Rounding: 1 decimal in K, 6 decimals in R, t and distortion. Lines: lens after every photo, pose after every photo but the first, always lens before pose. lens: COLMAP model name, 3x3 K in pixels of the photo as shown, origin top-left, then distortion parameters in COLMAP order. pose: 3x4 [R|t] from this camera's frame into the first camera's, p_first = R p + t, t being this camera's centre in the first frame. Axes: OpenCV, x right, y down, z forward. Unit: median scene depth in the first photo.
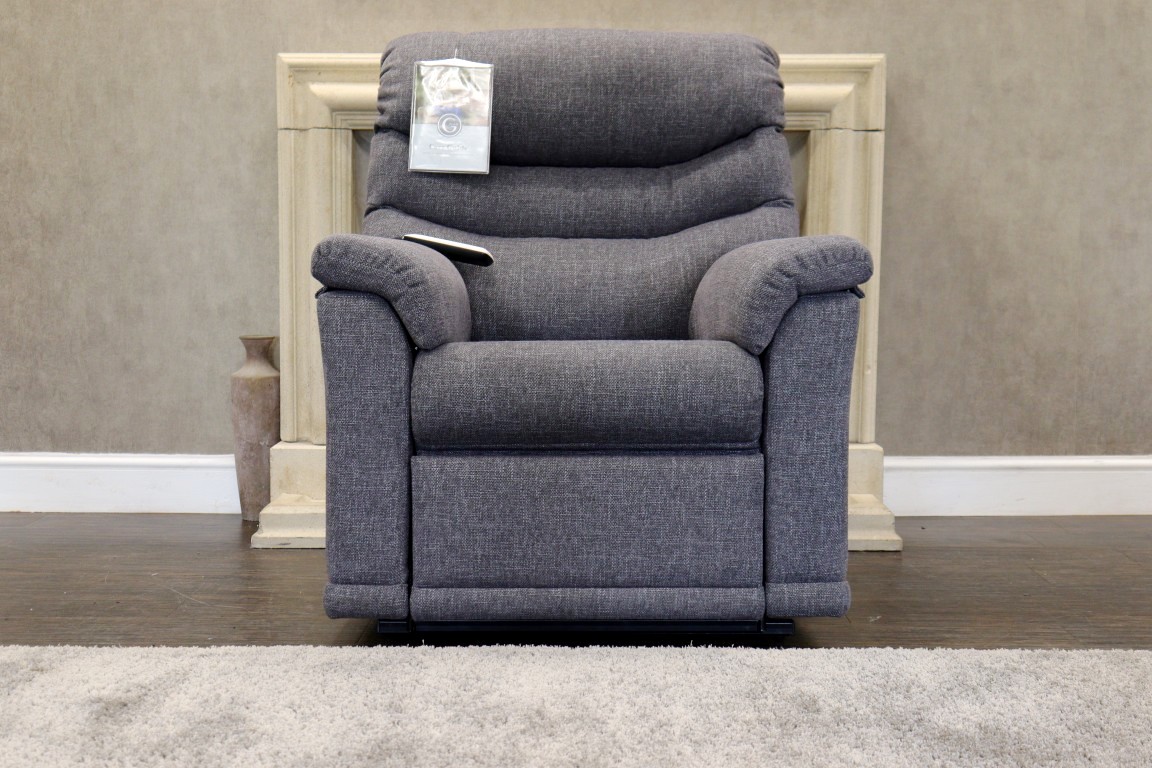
lens RADIAL K [[1674.5, 0, 574.4], [0, 1674.5, 390.9], [0, 0, 1]] dist [0.038840, 0.000000]
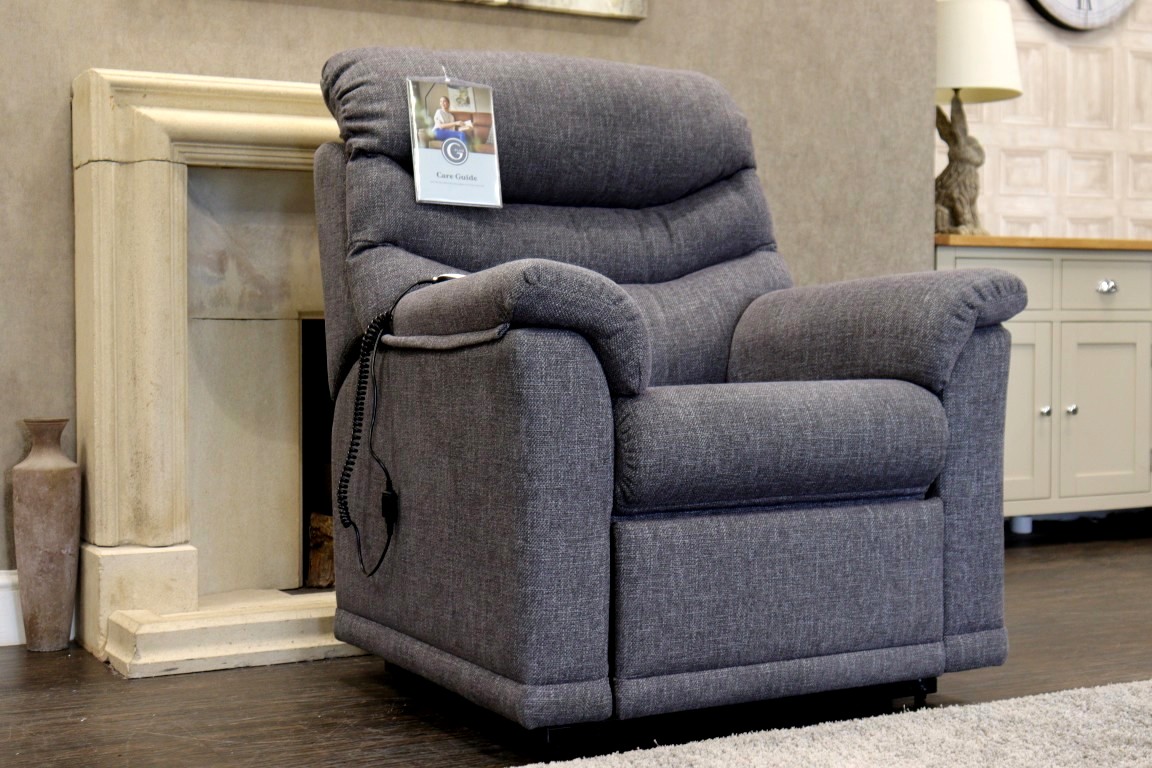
lens RADIAL K [[1674.5, 0, 577.7], [0, 1674.5, 385.7], [0, 0, 1]] dist [0.038840, 0.000000]
pose [[0.881730, -0.022047, 0.471239, -0.424897], [0.055720, 0.996782, -0.057622, 0.014919], [-0.468452, 0.077065, 0.880121, 0.218498]]
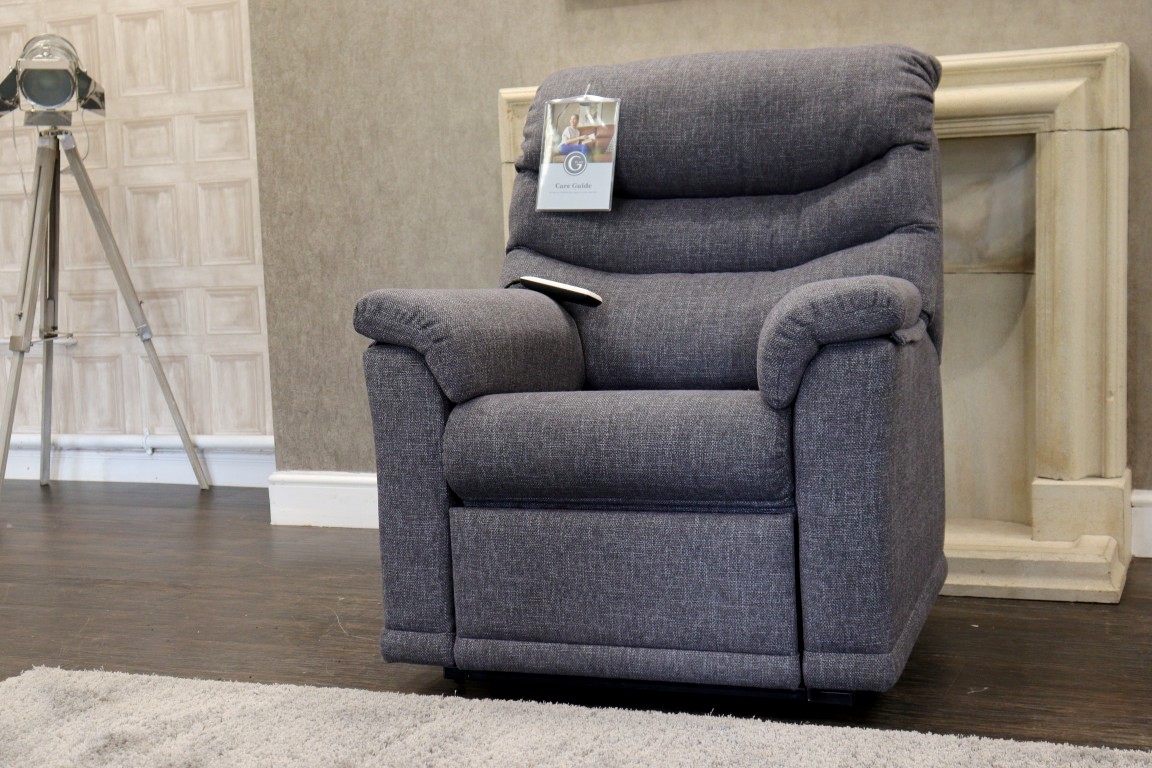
lens RADIAL K [[1674.5, 0, 574.2], [0, 1674.5, 391.2], [0, 0, 1]] dist [0.038840, 0.000000]
pose [[0.931151, -0.002404, -0.364627, 0.284461], [0.008753, 0.999837, 0.015762, -0.038778], [0.364530, -0.017868, 0.931020, 0.072487]]
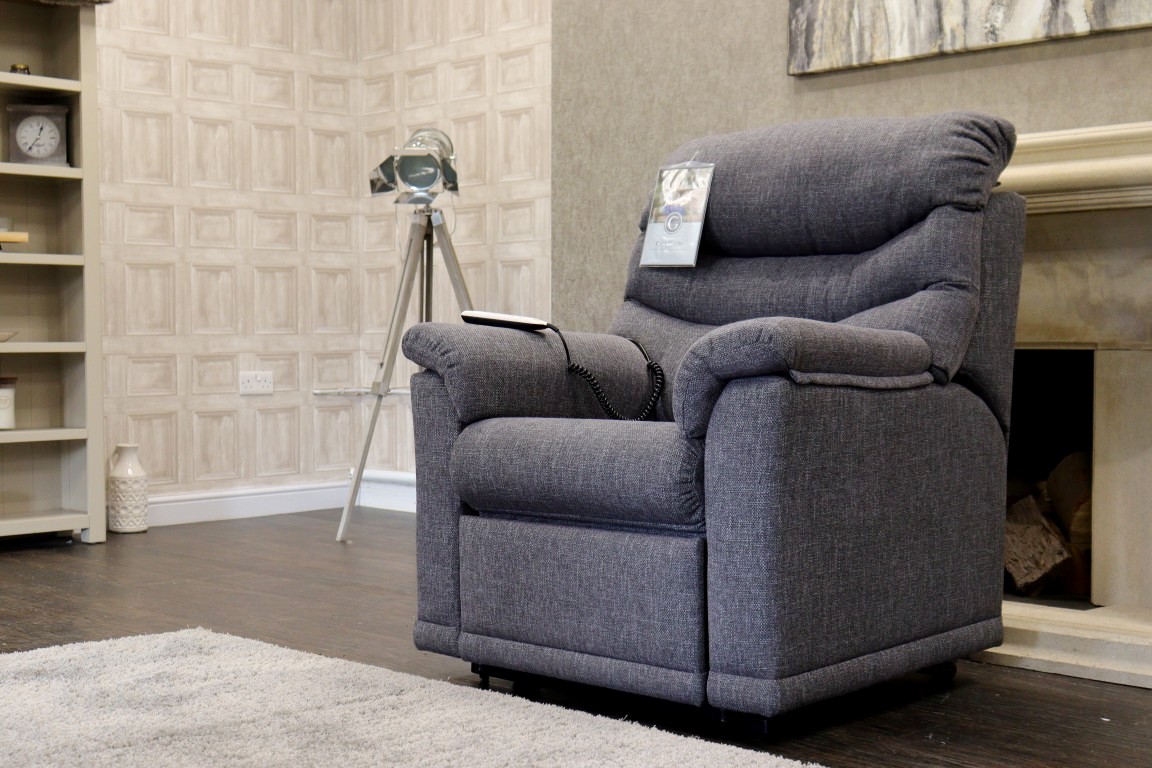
lens RADIAL K [[1651.0, 0, 567.6], [0, 1651.0, 381.5], [0, 0, 1]] dist [0.042526, 0.000000]
pose [[0.709858, 0.013657, -0.704212, 0.623196], [-0.063608, 0.996970, -0.044784, -0.005007], [0.701467, 0.076584, 0.708576, 0.202789]]
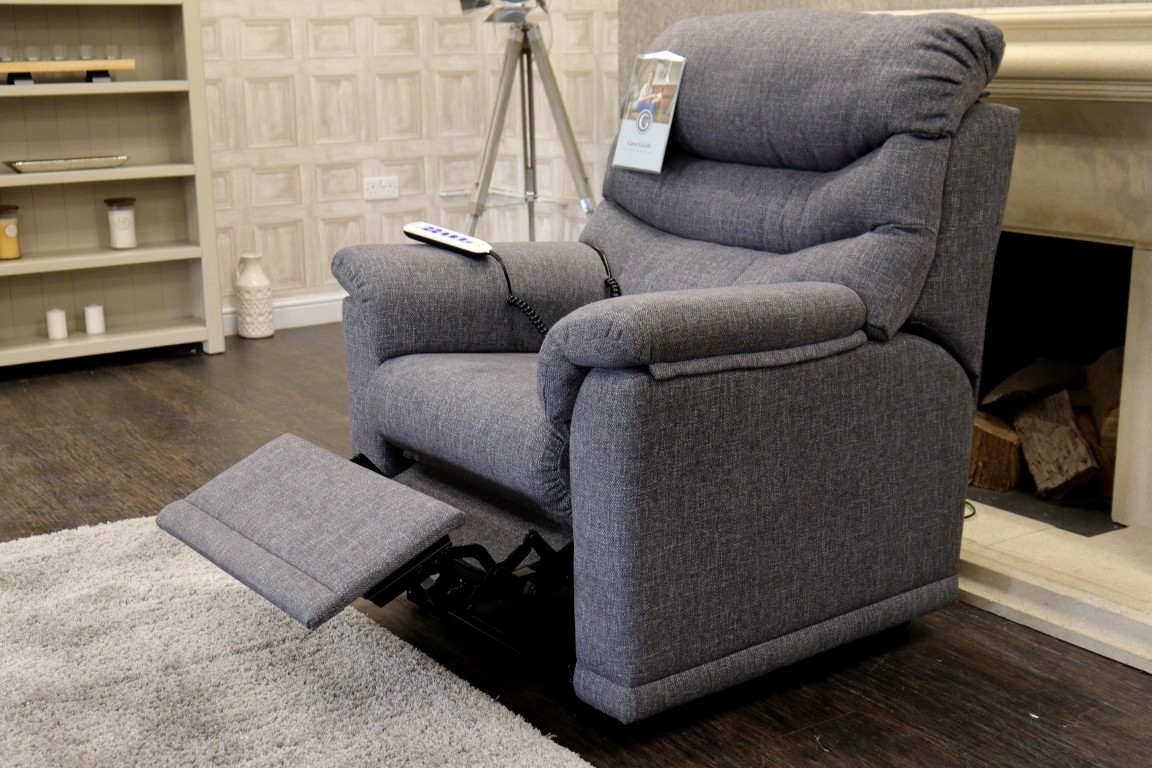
lens RADIAL K [[1505.5, 0, 563.8], [0, 1505.5, 374.2], [0, 0, 1]] dist [0.048521, 0.000000]
pose [[0.567308, 0.170640, -0.805633, 0.643838], [-0.065317, 0.984538, 0.162539, -0.152042], [0.820911, -0.039588, 0.569682, 0.438767]]
